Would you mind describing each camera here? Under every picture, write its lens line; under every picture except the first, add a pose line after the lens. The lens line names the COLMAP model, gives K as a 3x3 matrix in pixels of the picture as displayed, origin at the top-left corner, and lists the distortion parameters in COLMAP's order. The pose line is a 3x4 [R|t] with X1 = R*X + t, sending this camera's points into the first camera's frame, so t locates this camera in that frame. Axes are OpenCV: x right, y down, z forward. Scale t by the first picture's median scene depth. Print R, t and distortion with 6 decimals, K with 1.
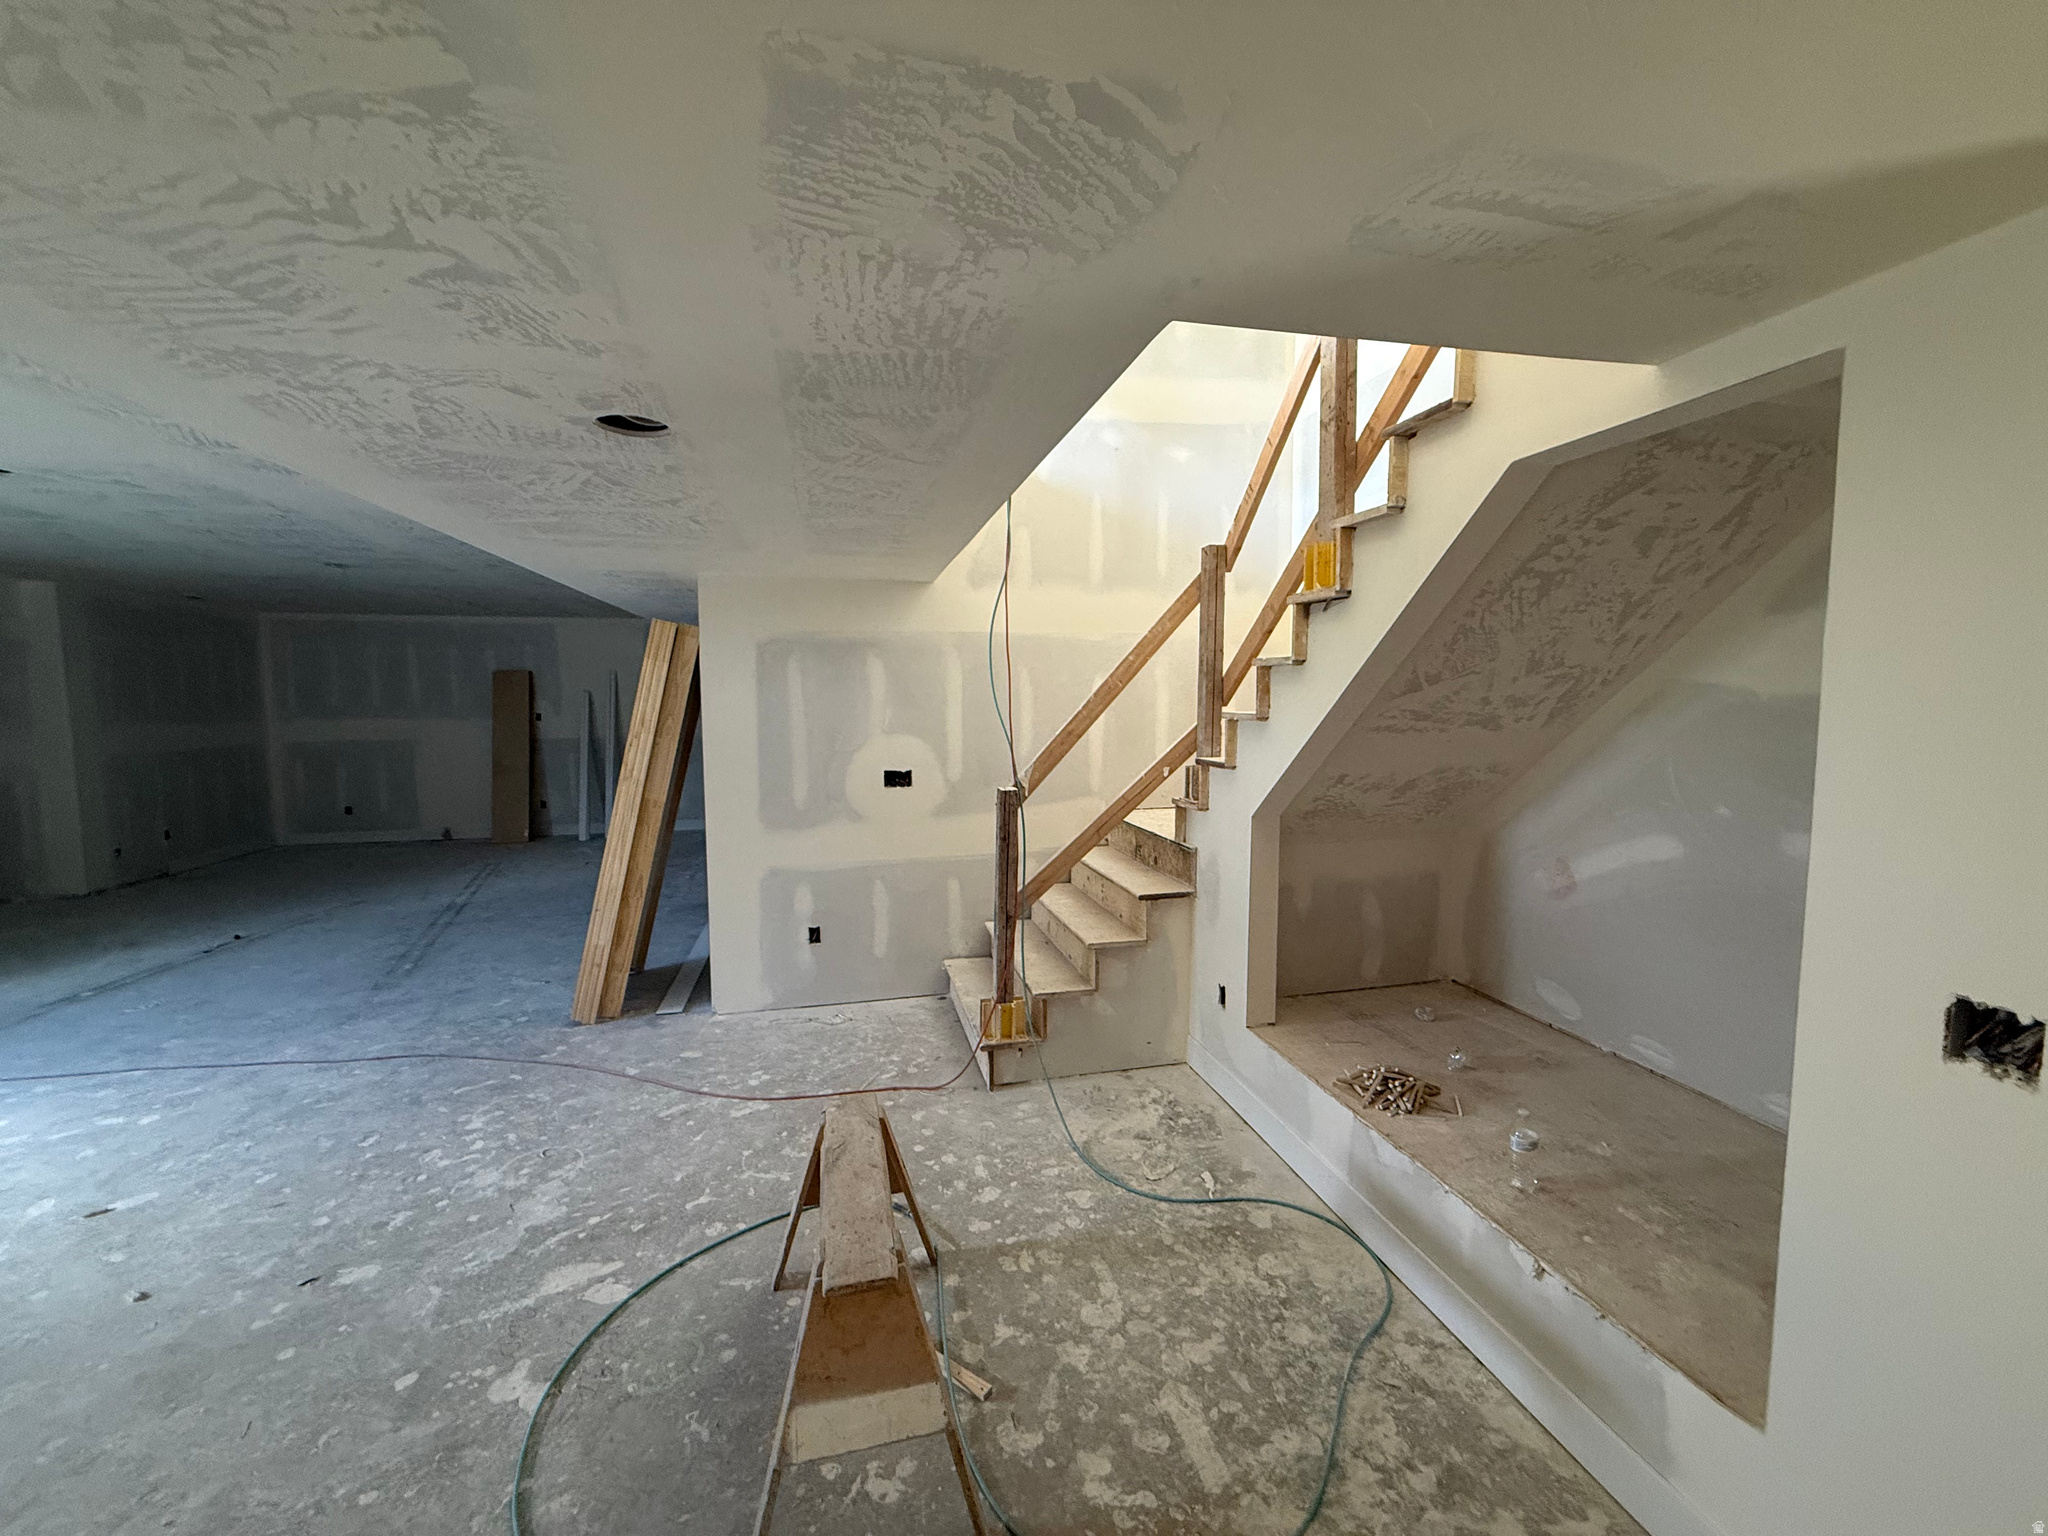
lens RADIAL K [[830.7, 0, 1024.0], [0, 830.7, 768.0], [0, 0, 1]] dist [0.000991, 0.000365]
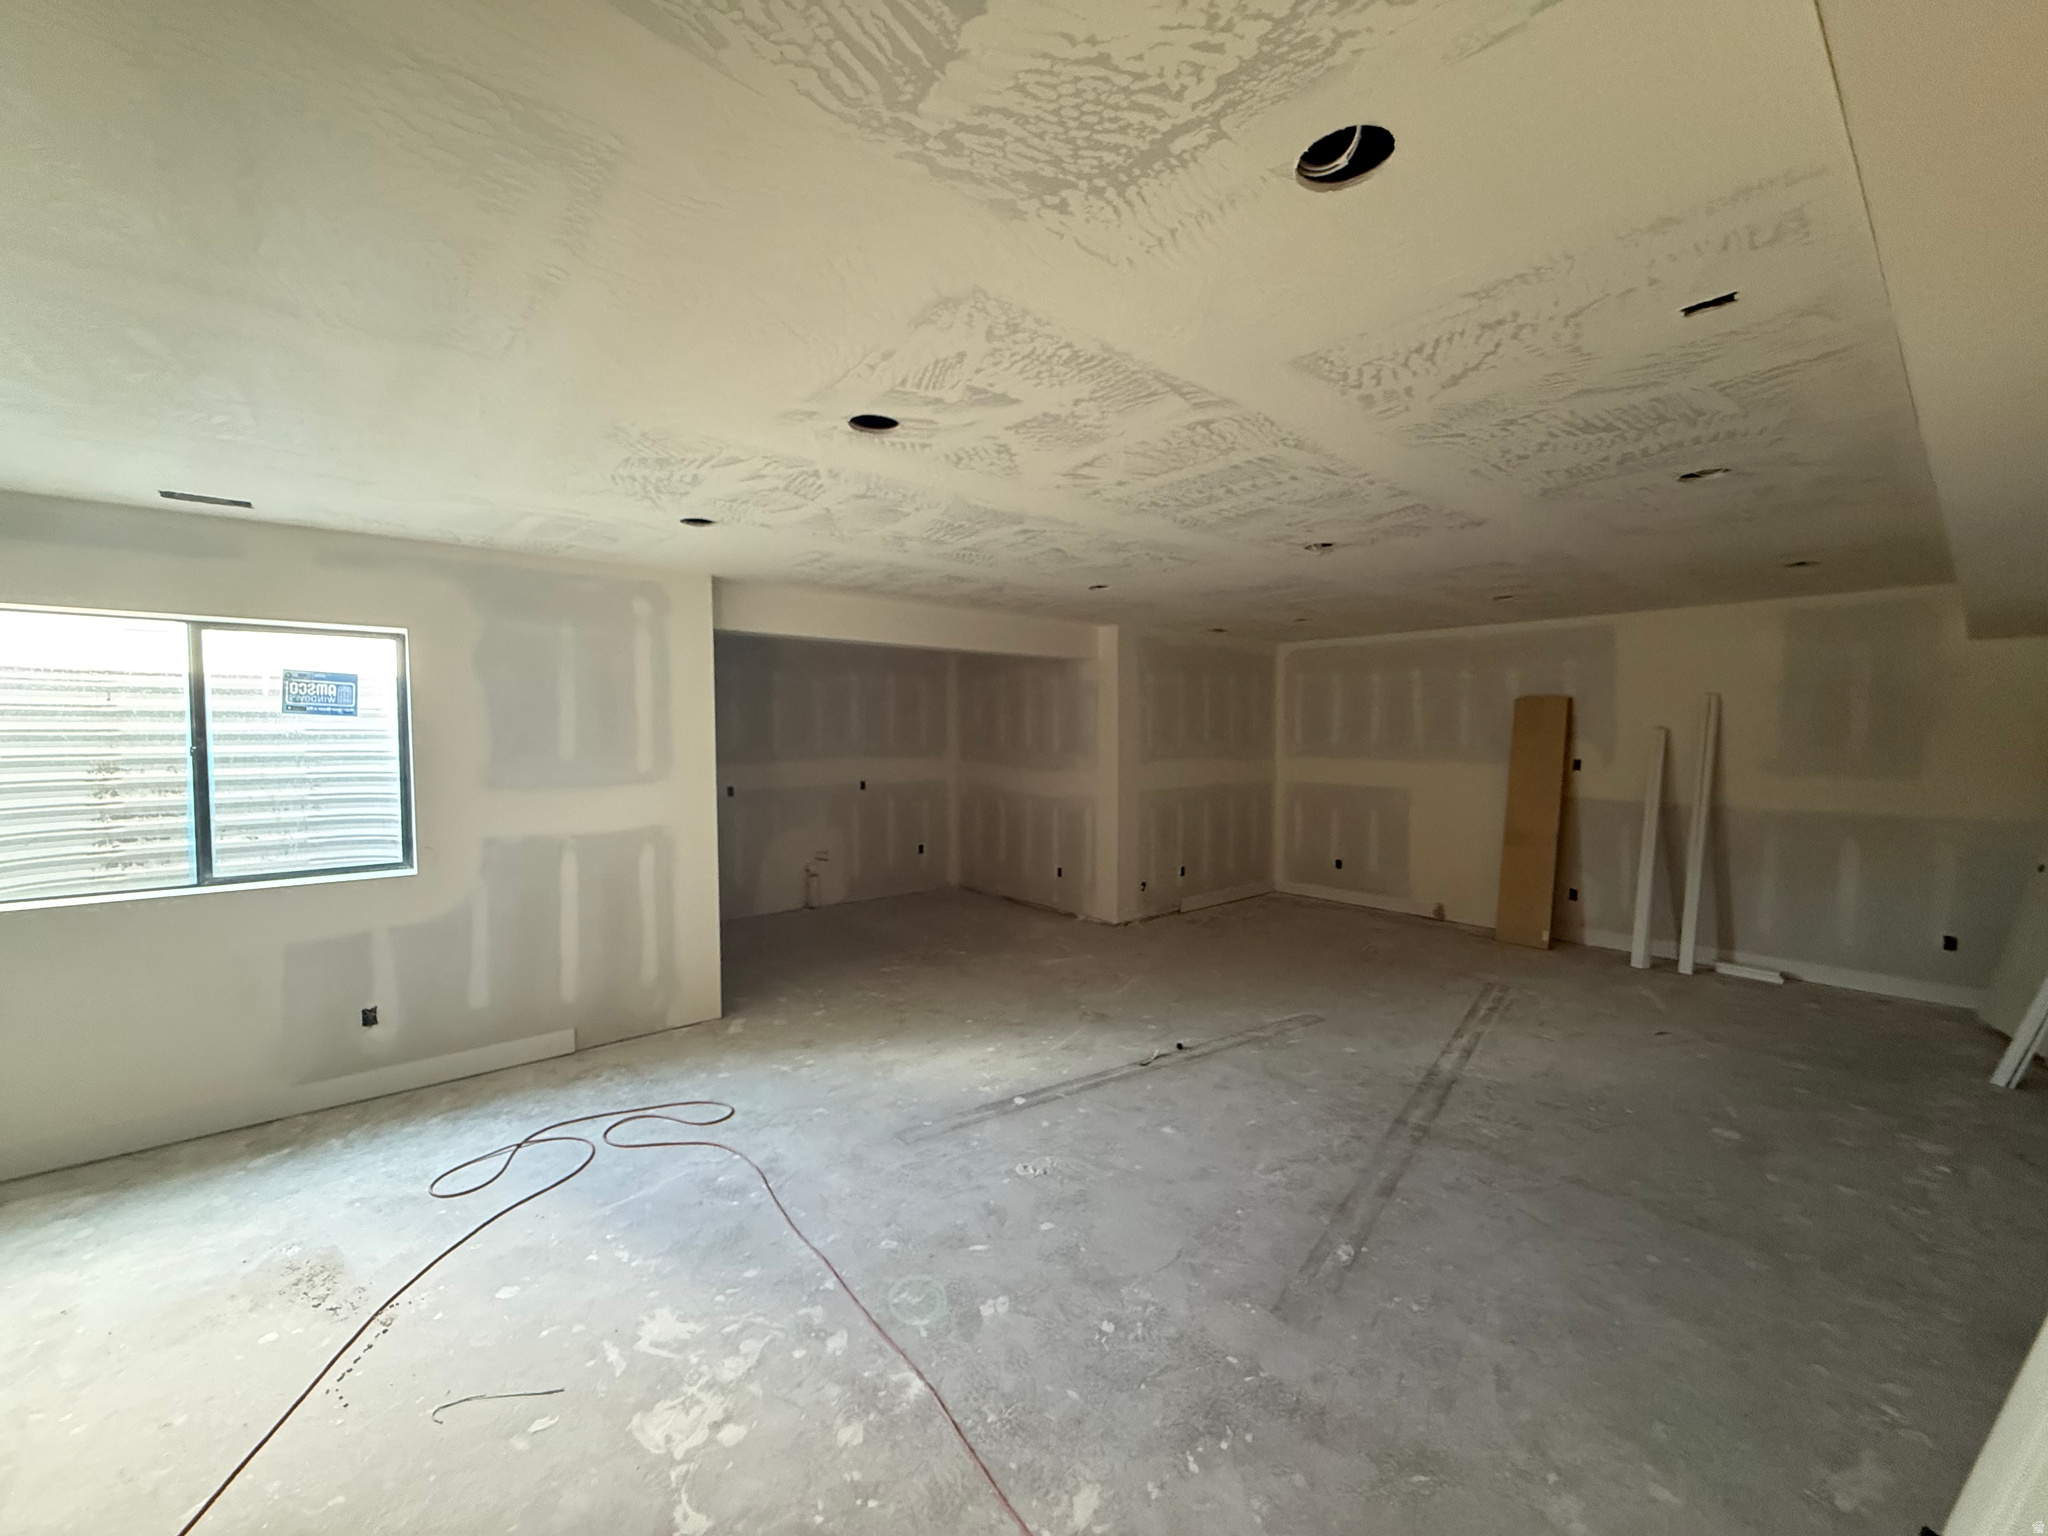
lens RADIAL K [[830.7, 0, 1024.0], [0, 830.7, 768.0], [0, 0, 1]] dist [0.000991, 0.000365]
pose [[0.468696, 0.045643, -0.882179, -0.218719], [-0.077313, 0.996952, 0.010506, -0.034801], [0.879970, 0.063280, 0.470796, 0.314865]]
